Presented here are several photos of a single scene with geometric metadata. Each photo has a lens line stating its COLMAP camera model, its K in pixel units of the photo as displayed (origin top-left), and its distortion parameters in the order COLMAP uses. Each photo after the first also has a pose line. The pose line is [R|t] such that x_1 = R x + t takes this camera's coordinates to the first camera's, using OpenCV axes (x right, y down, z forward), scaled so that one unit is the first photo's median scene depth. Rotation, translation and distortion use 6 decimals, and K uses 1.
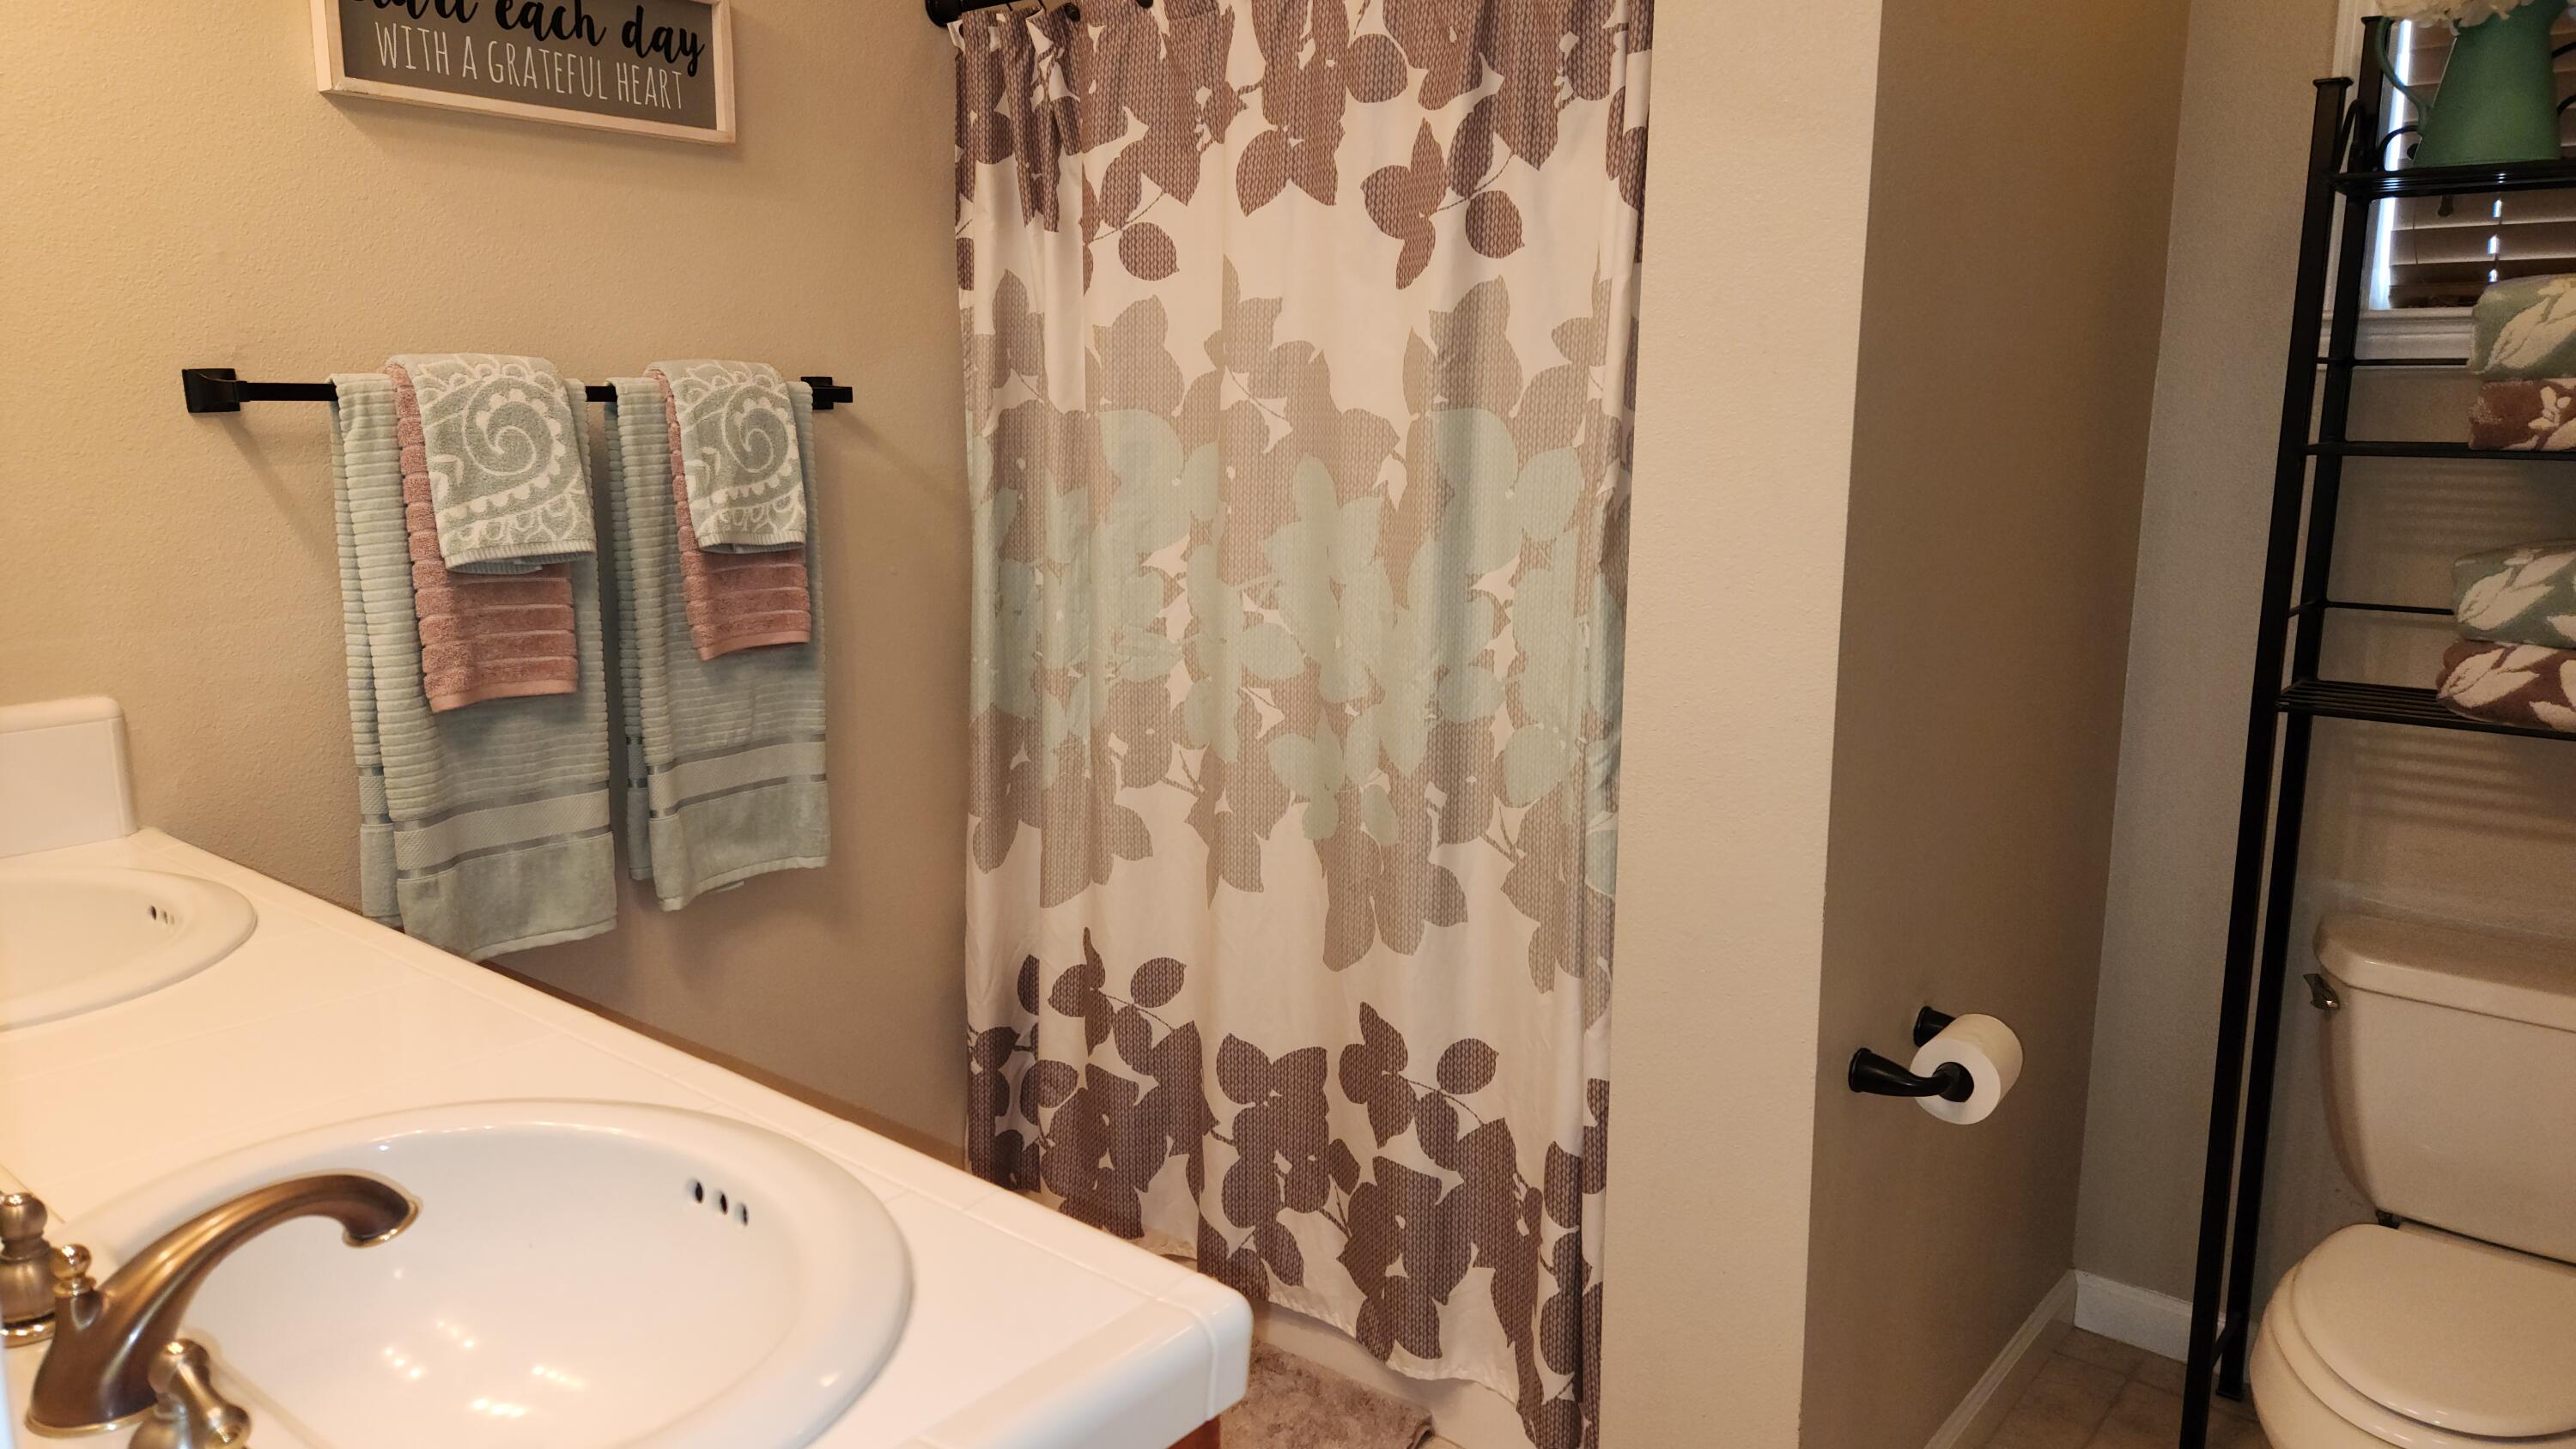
lens RADIAL K [[1712.5, 0, 1250.5], [0, 1712.5, 734.5], [0, 0, 1]] dist [0.080273, -0.077468]
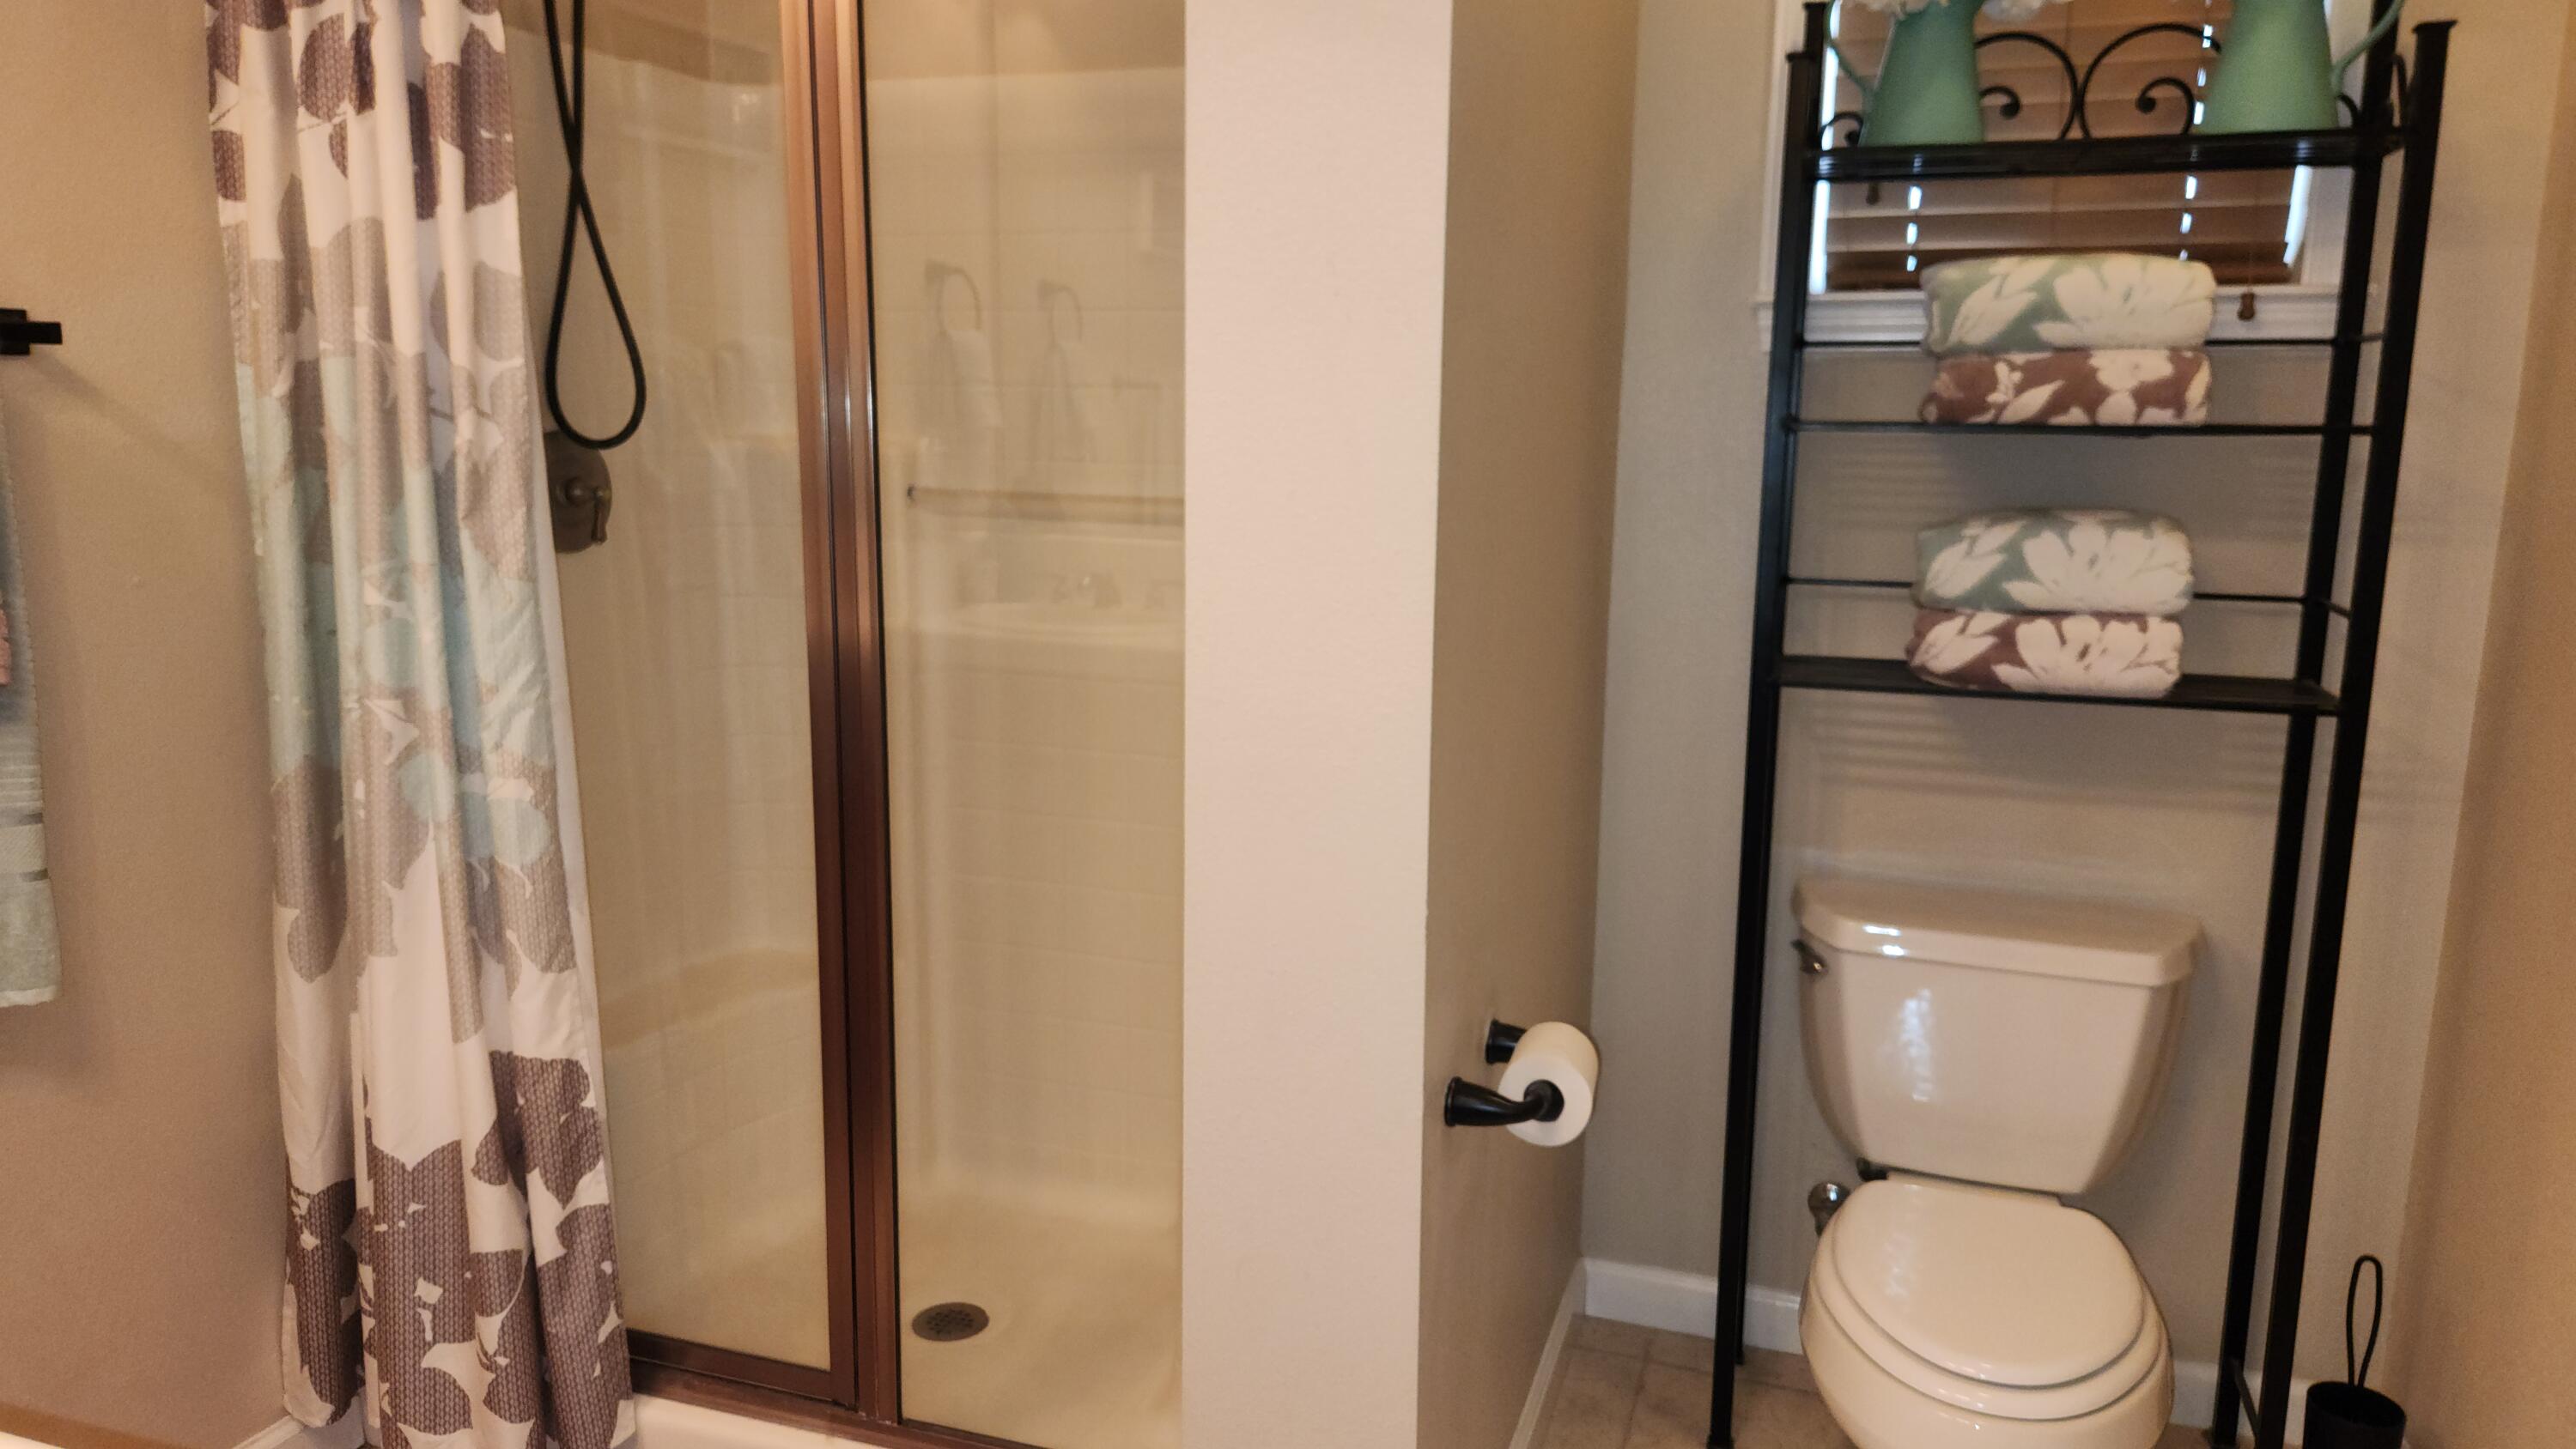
lens RADIAL K [[1712.5, 0, 1250.5], [0, 1712.5, 734.5], [0, 0, 1]] dist [0.080273, -0.077468]
pose [[0.928701, -0.056723, 0.366464, -0.056755], [0.059541, 0.998219, 0.003618, -0.006673], [-0.366017, 0.018460, 0.930425, 0.177691]]
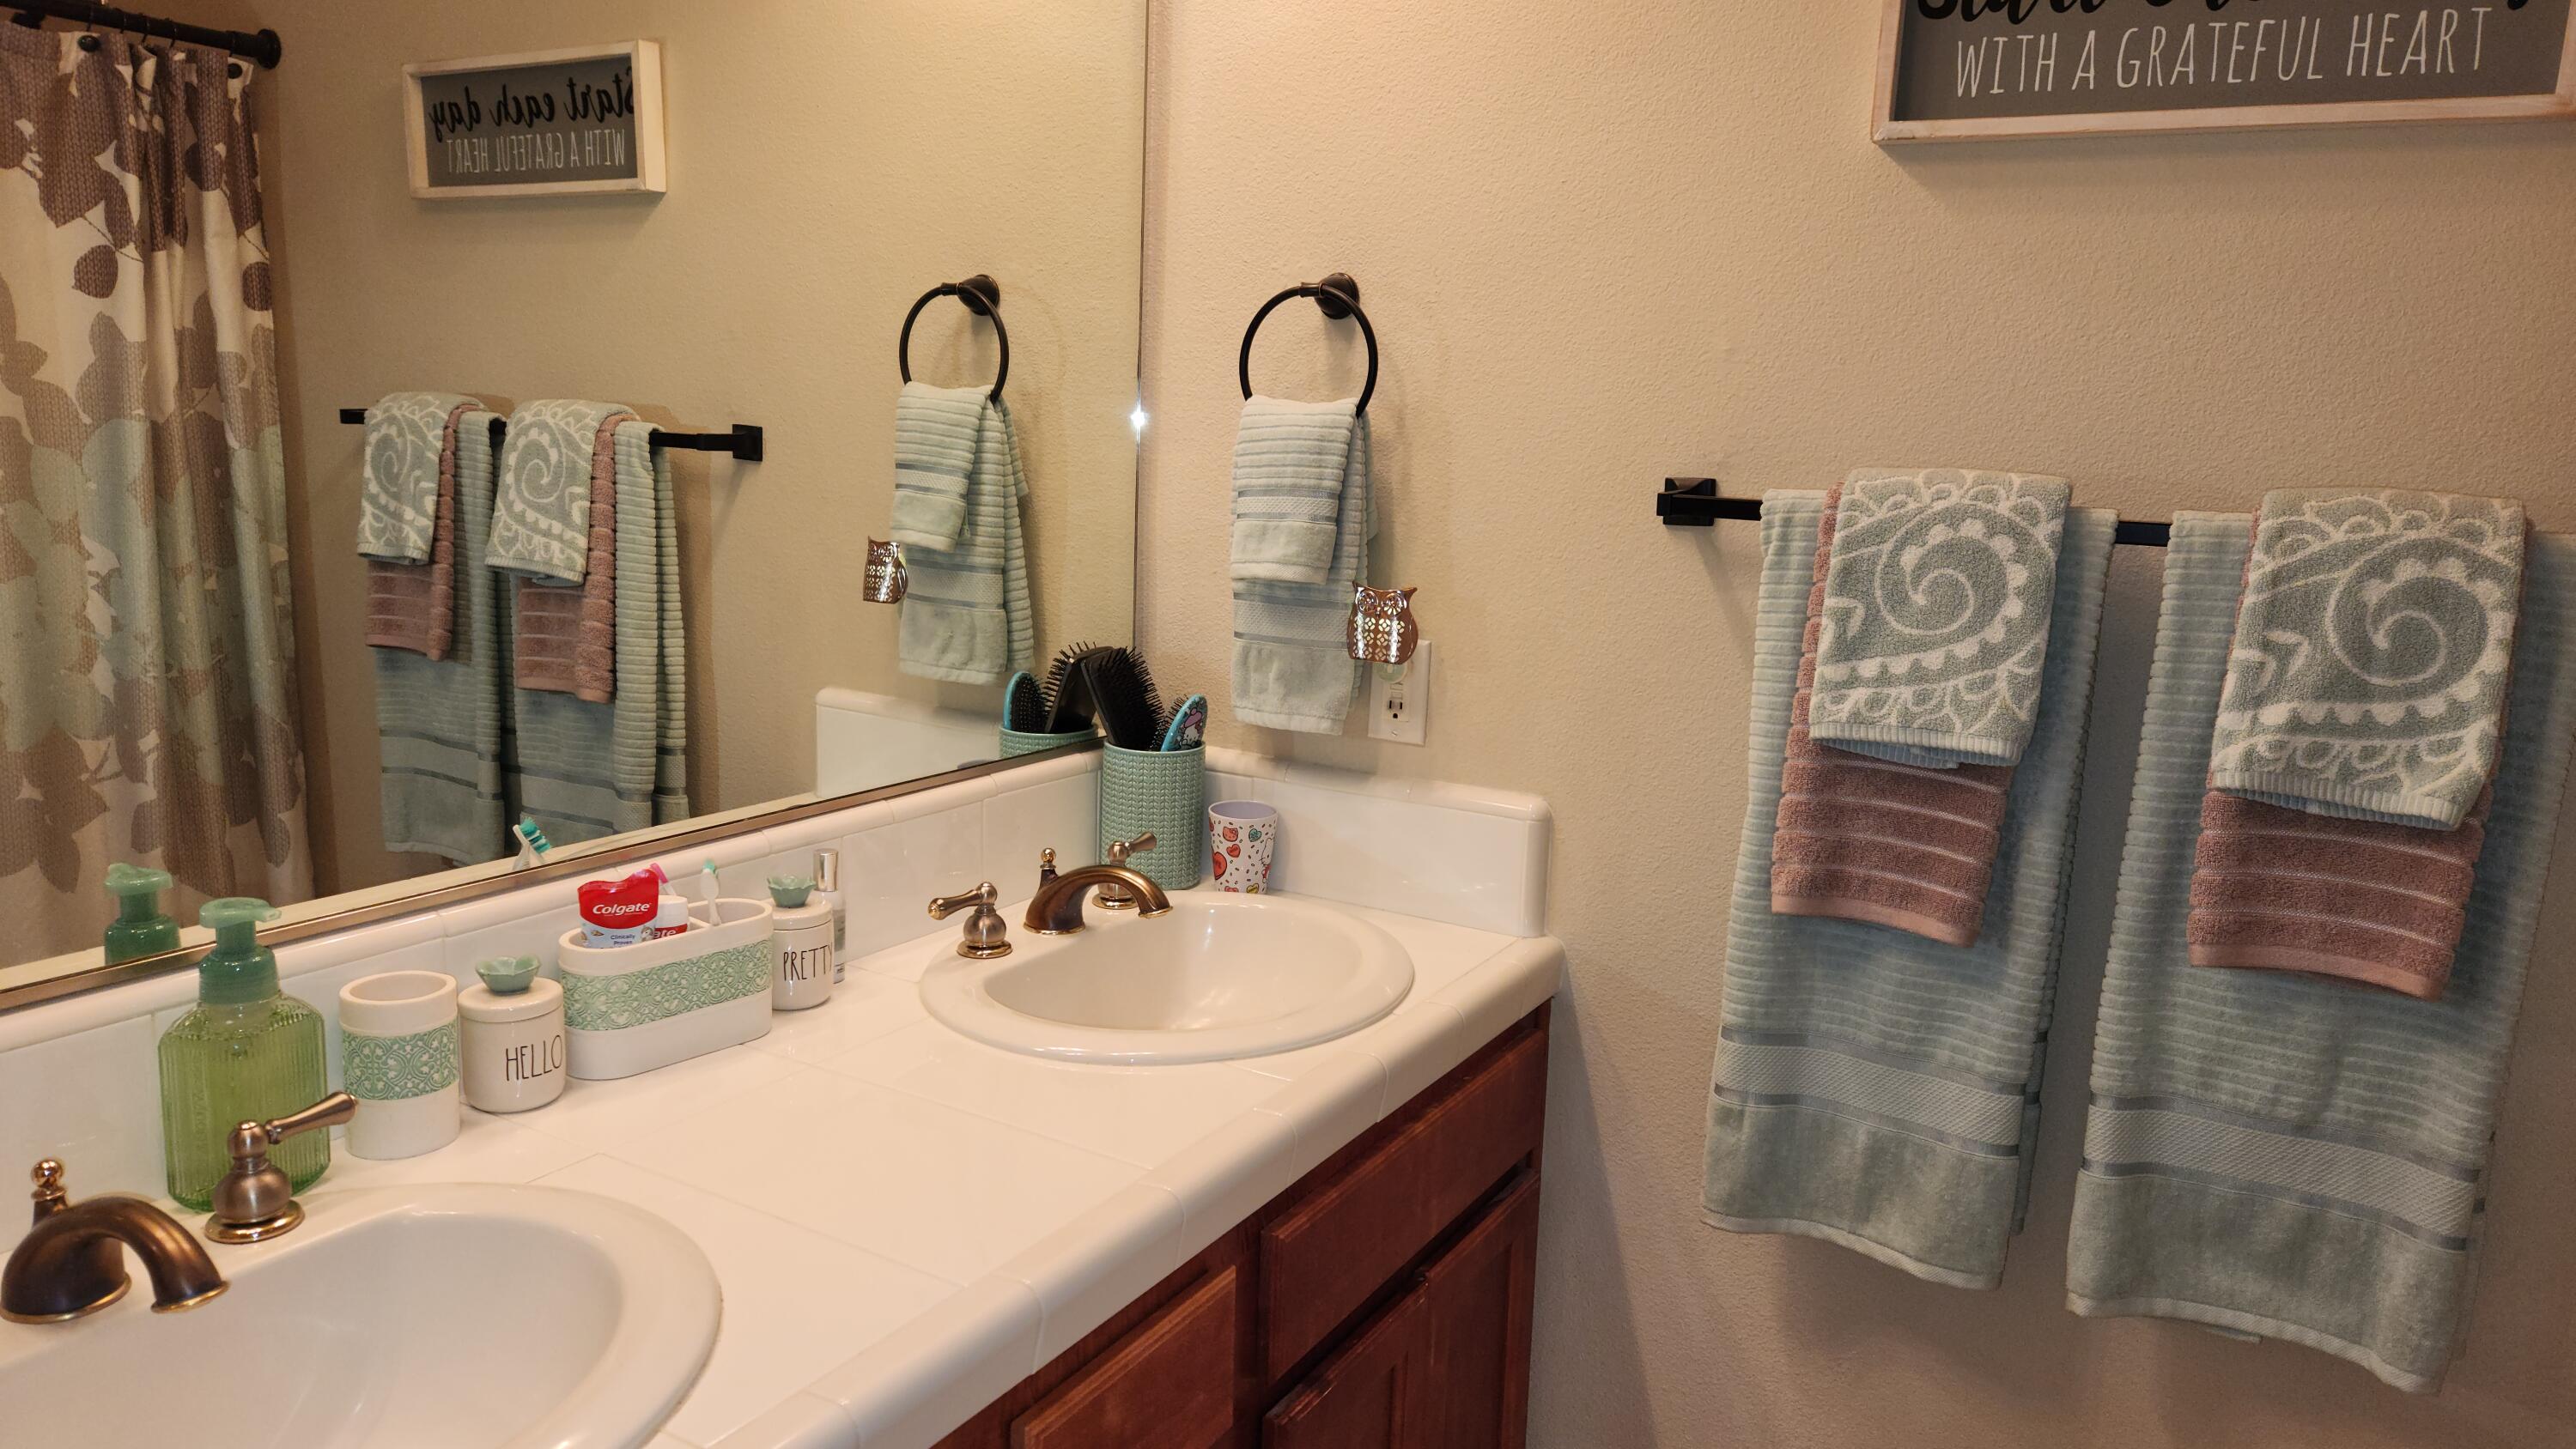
lens RADIAL K [[1712.5, 0, 1250.5], [0, 1712.5, 734.5], [0, 0, 1]] dist [0.080273, -0.077468]
pose [[0.166383, 0.187261, -0.968117, 0.234248], [-0.231037, 0.961875, 0.146347, -0.146701], [0.958613, 0.199321, 0.203304, 0.575099]]
